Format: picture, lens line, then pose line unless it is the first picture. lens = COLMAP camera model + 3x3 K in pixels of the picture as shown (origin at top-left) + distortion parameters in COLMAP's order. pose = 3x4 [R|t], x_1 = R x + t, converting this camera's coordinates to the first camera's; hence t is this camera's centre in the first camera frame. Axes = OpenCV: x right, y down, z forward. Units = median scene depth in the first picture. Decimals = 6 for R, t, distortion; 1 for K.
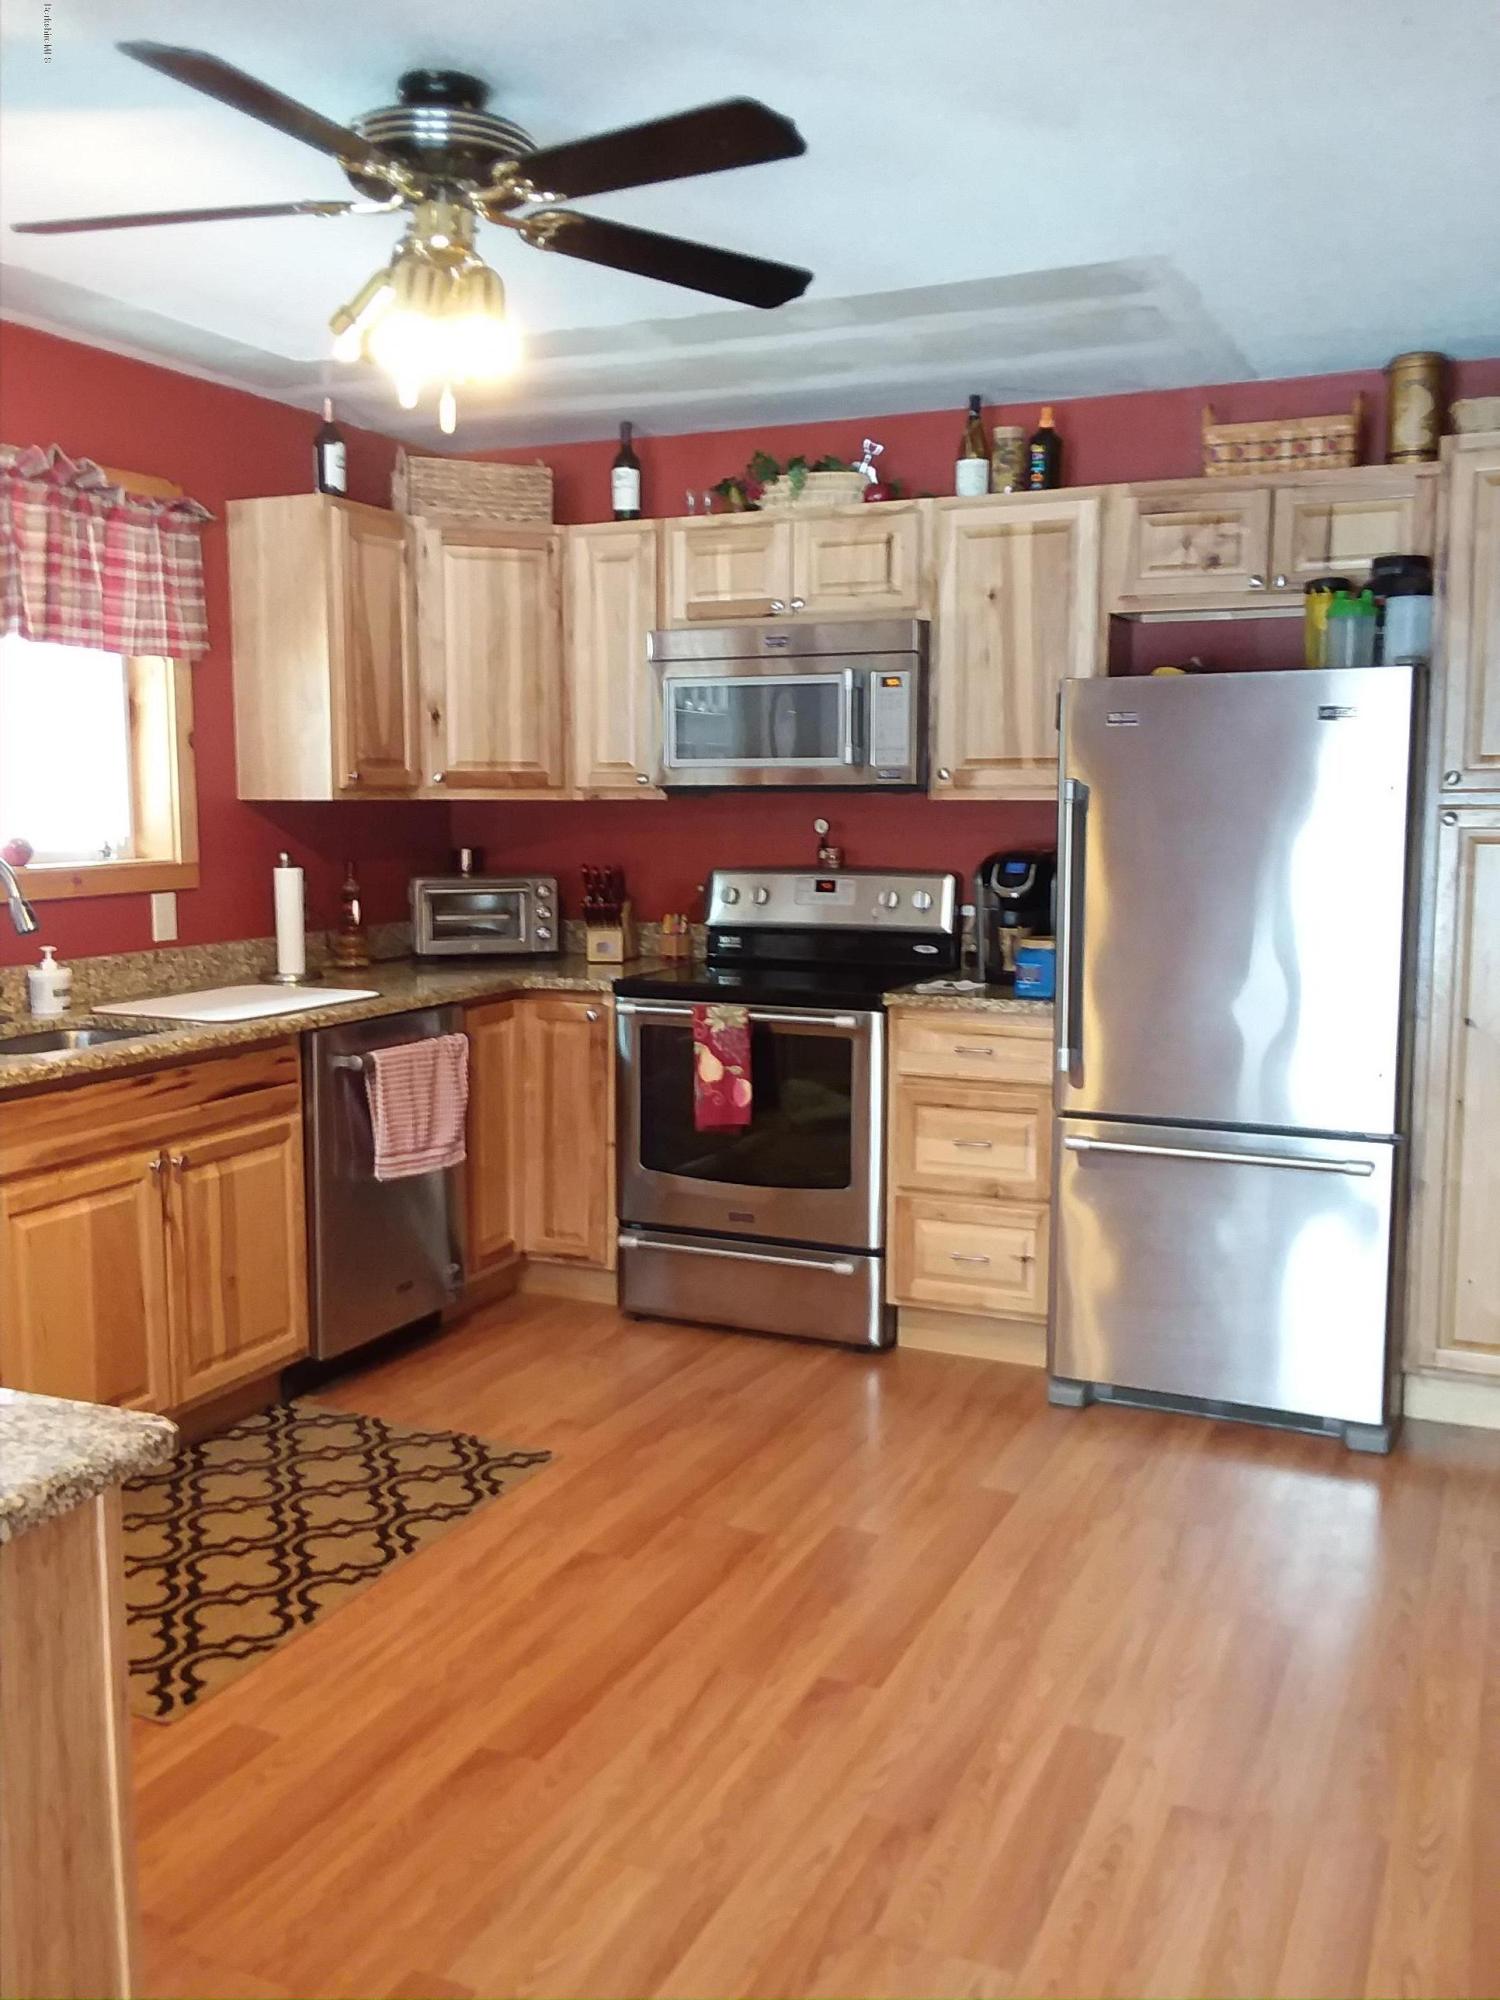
lens RADIAL K [[1727.3, 0, 745.9], [0, 1727.3, 989.0], [0, 0, 1]] dist [0.038517, -0.004685]
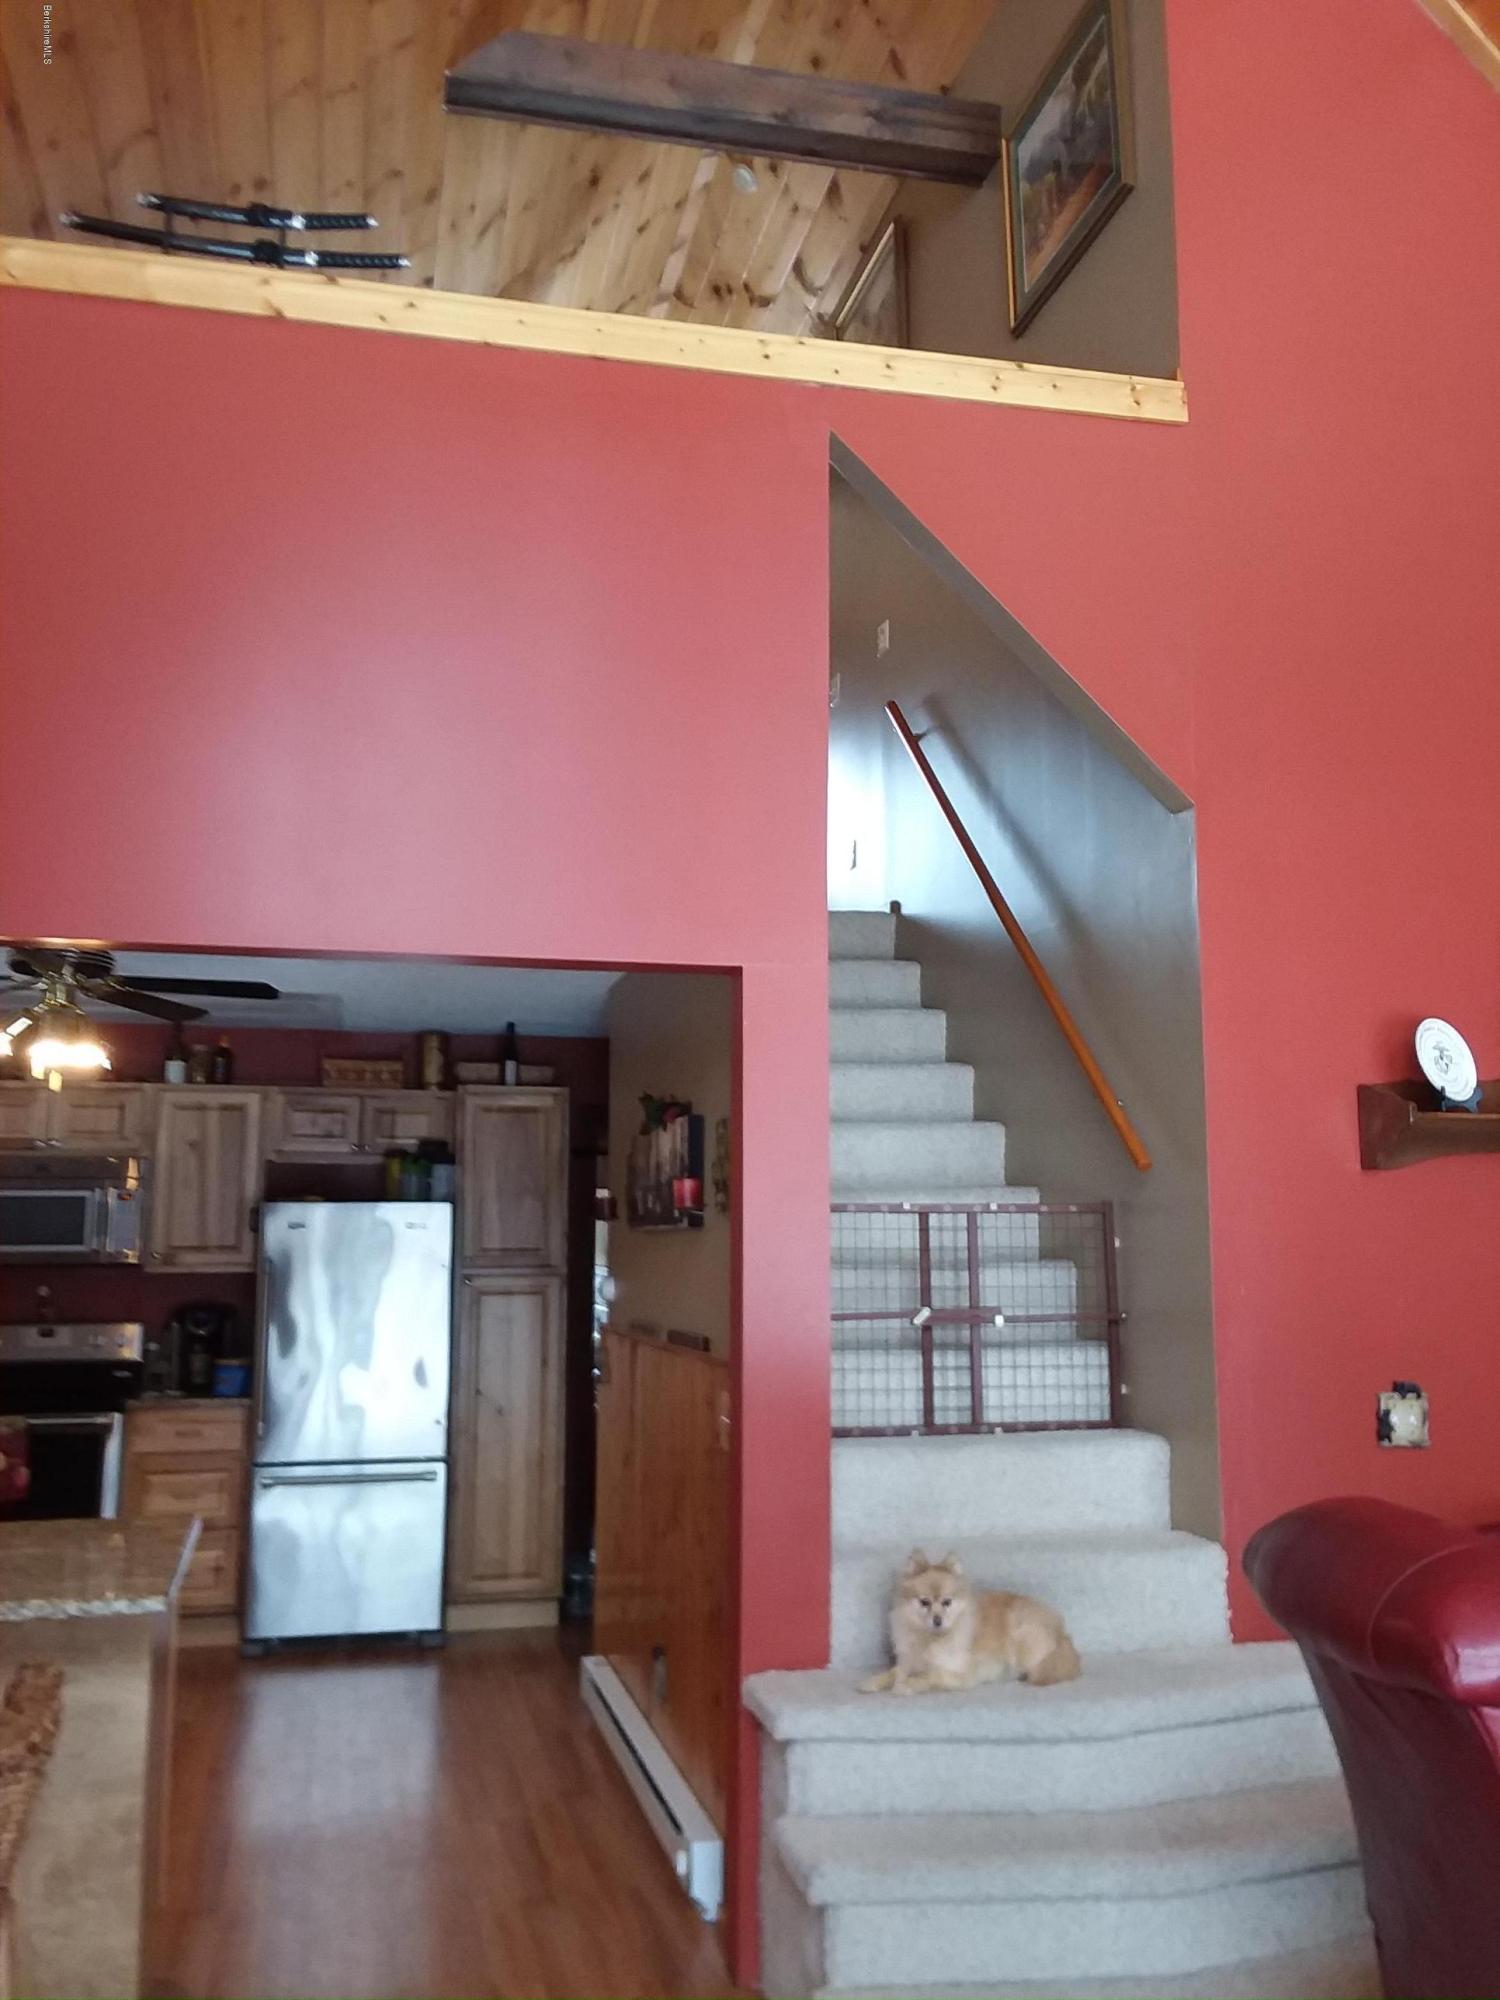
lens RADIAL K [[1727.3, 0, 751.0], [0, 1727.3, 995.8], [0, 0, 1]] dist [0.038517, -0.004685]
pose [[0.787500, 0.091188, 0.609532, -0.466921], [0.067700, 0.970210, -0.232614, 0.052336], [-0.612585, 0.224449, 0.757867, -0.607085]]
